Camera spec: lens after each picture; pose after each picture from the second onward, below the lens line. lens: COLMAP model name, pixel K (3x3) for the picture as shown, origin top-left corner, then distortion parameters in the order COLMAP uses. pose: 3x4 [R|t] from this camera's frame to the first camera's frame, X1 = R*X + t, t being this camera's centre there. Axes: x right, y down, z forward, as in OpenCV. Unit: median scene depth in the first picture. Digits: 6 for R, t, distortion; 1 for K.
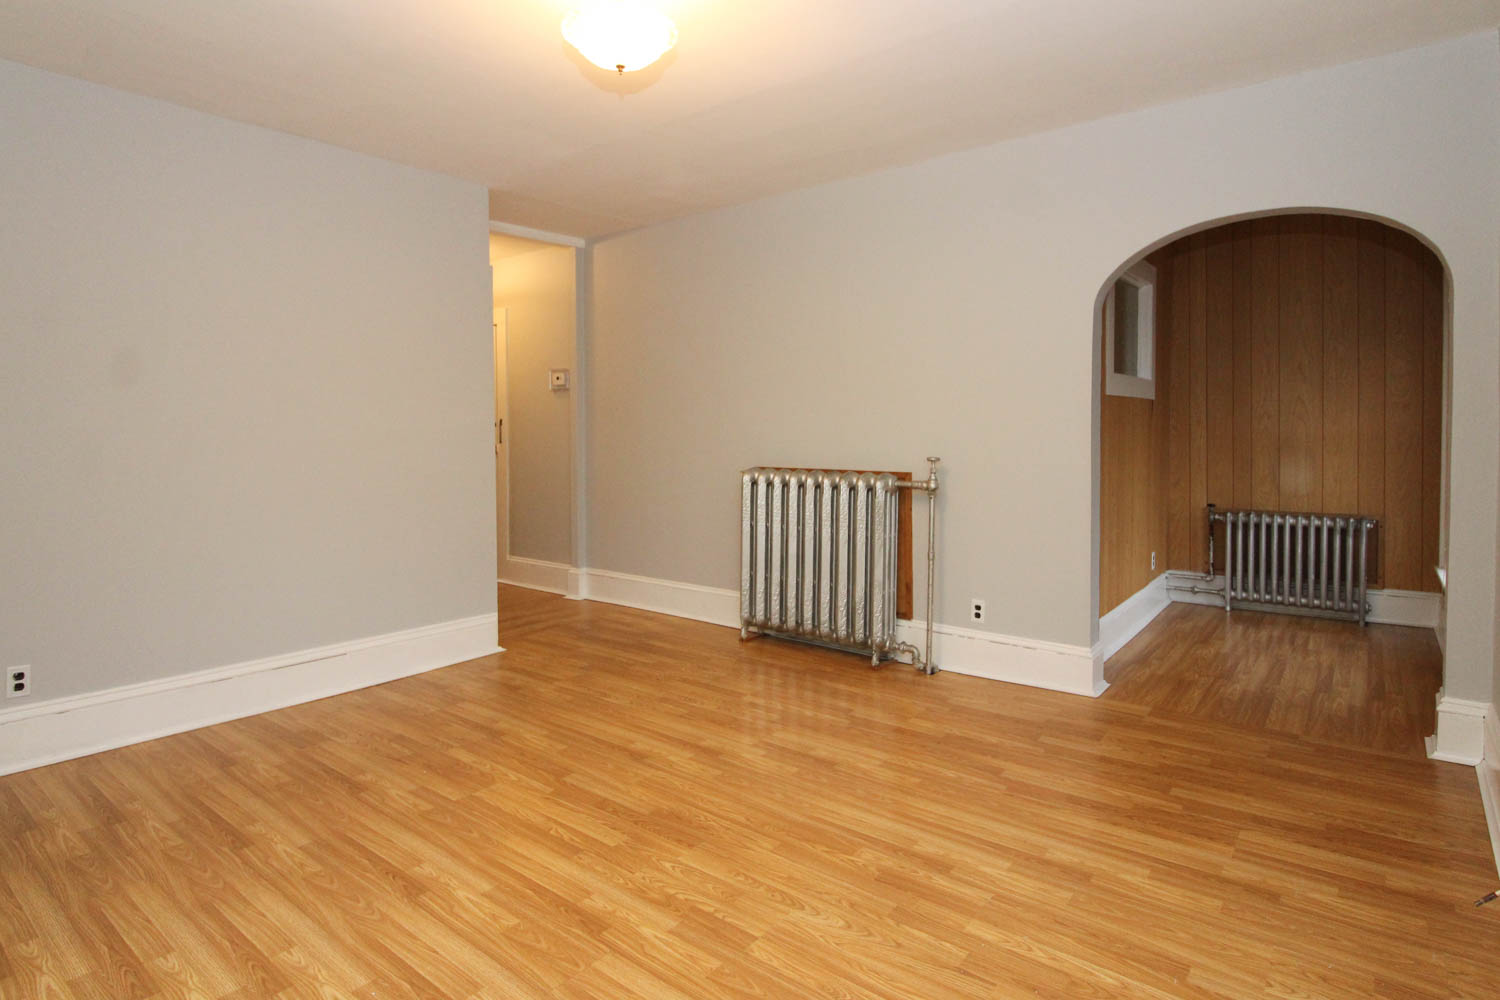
lens RADIAL K [[796.4, 0, 747.5], [0, 796.4, 445.4], [0, 0, 1]] dist [-0.000138, -0.015272]
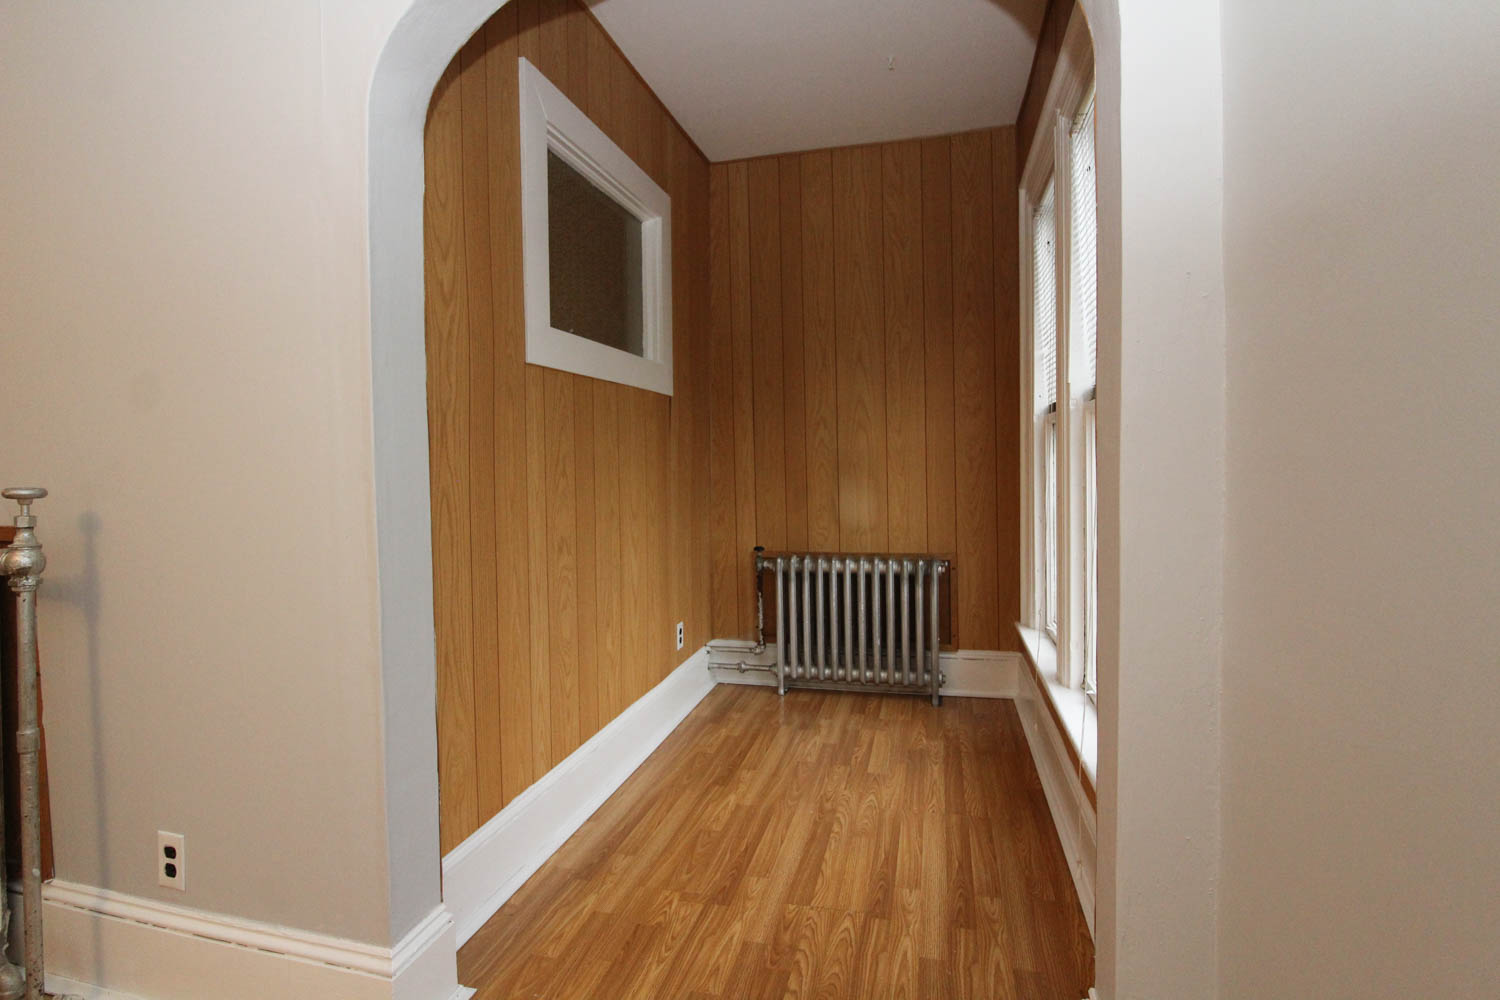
lens RADIAL K [[759.2, 0, 749.1], [0, 759.2, 476.8], [0, 0, 1]] dist [0.000372, -0.015326]
pose [[0.910756, -0.015413, 0.412657, 0.312625], [0.017780, 0.999840, -0.001897, 0.012449], [-0.412562, 0.009064, 0.910884, 0.403073]]
